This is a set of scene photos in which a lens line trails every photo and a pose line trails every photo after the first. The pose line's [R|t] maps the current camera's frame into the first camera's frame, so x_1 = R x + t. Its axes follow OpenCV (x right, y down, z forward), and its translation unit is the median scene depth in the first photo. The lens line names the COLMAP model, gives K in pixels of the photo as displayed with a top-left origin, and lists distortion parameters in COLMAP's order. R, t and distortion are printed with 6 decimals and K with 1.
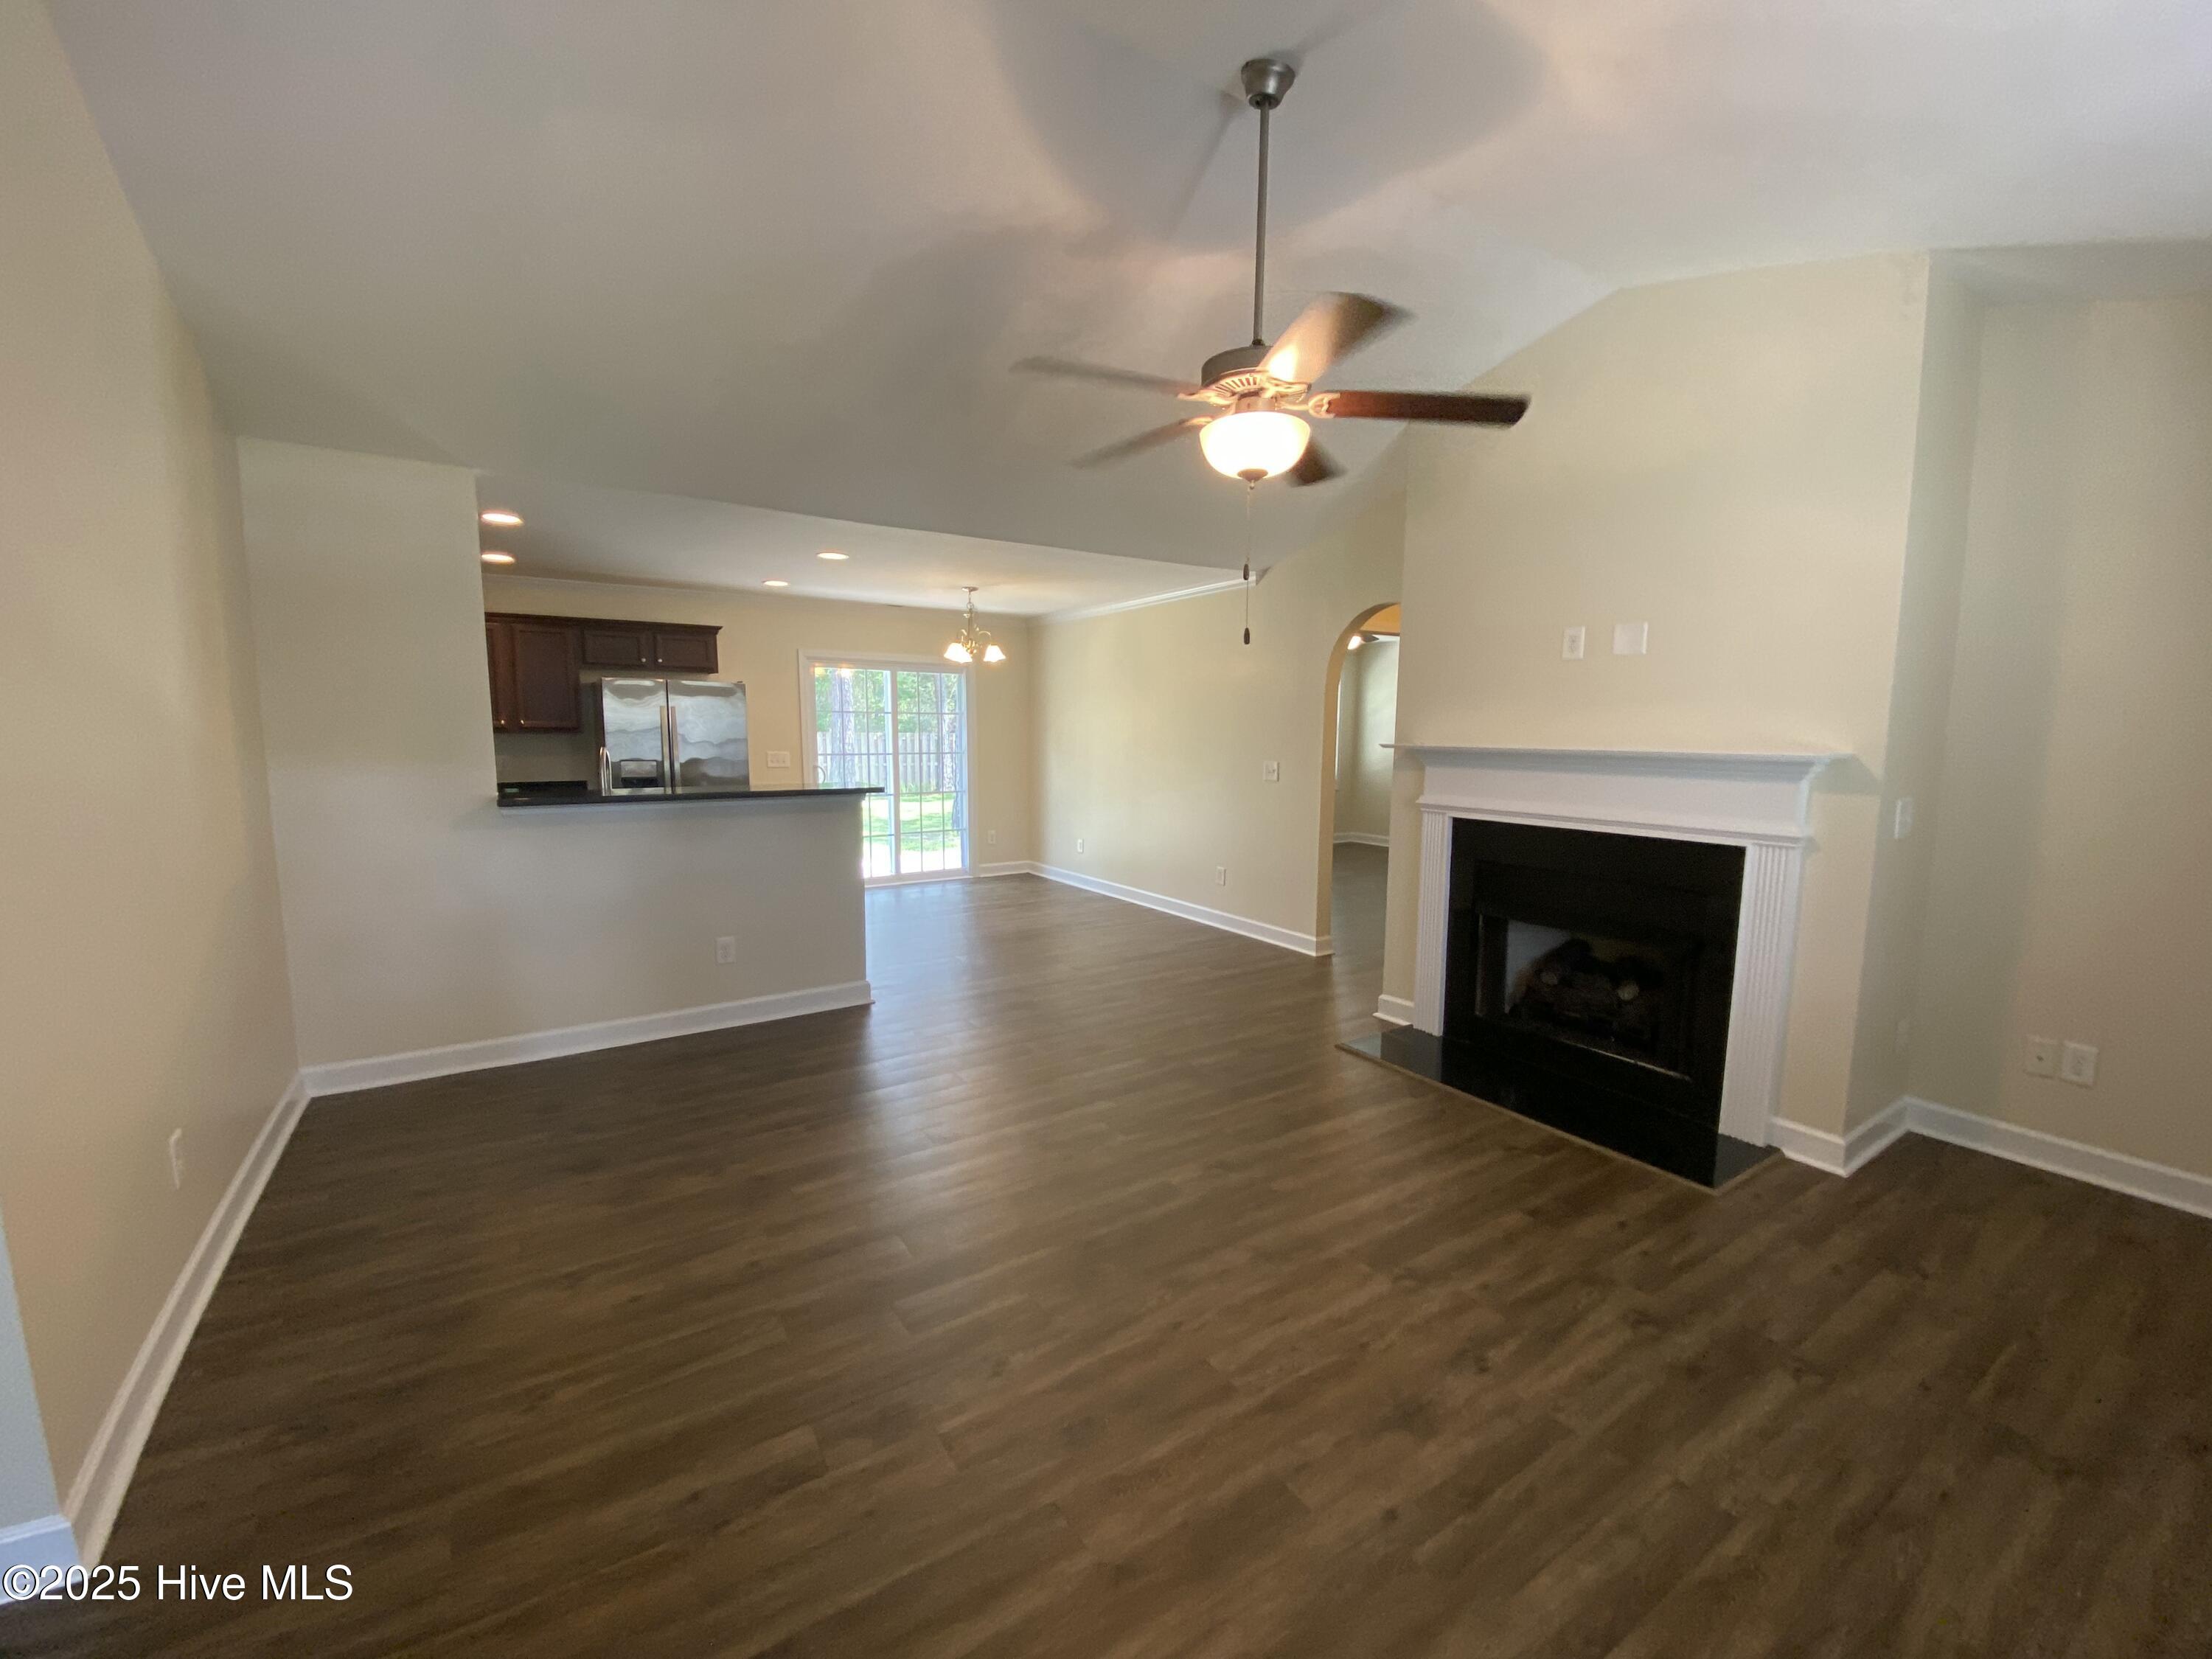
lens RADIAL K [[902.0, 0, 1107.5], [0, 902.0, 838.3], [0, 0, 1]] dist [-0.001758, -0.005413]
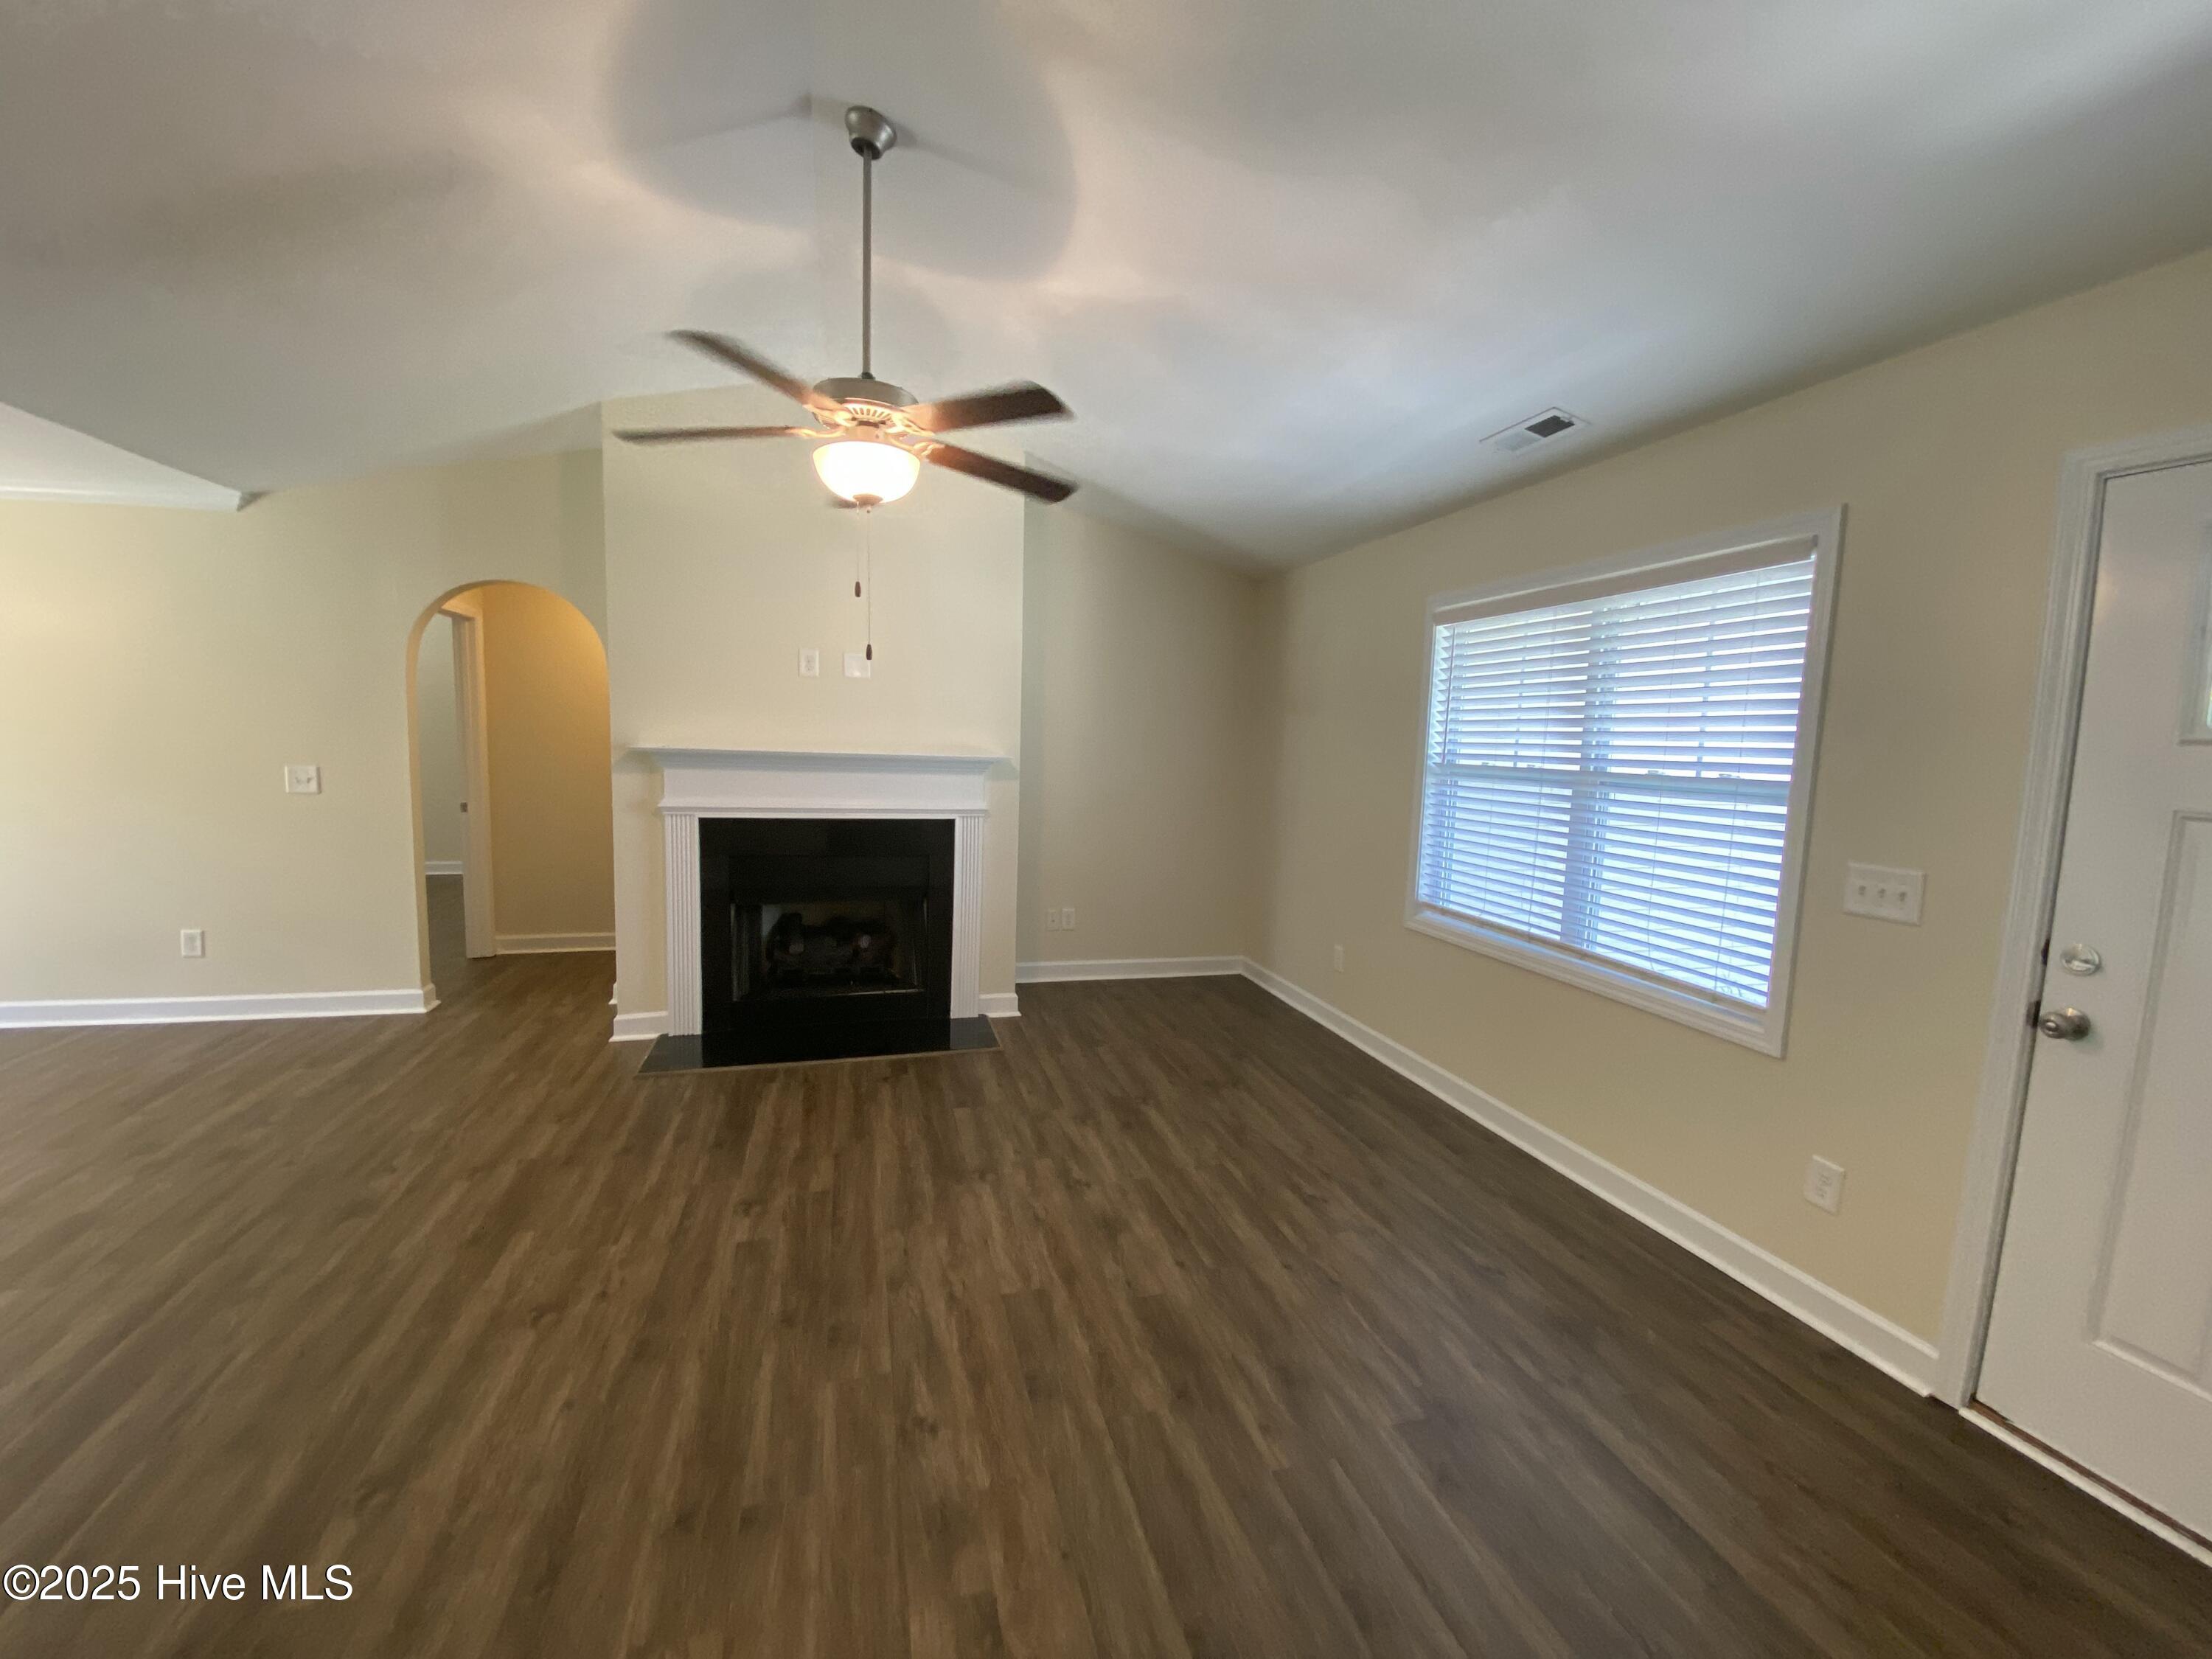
lens RADIAL K [[902.0, 0, 1100.0], [0, 902.0, 829.3], [0, 0, 1]] dist [-0.001758, -0.005413]
pose [[0.281289, -0.092587, 0.955146, -0.734910], [0.090718, 0.993443, 0.069583, -0.063021], [-0.955326, 0.067077, 0.287844, 0.420585]]
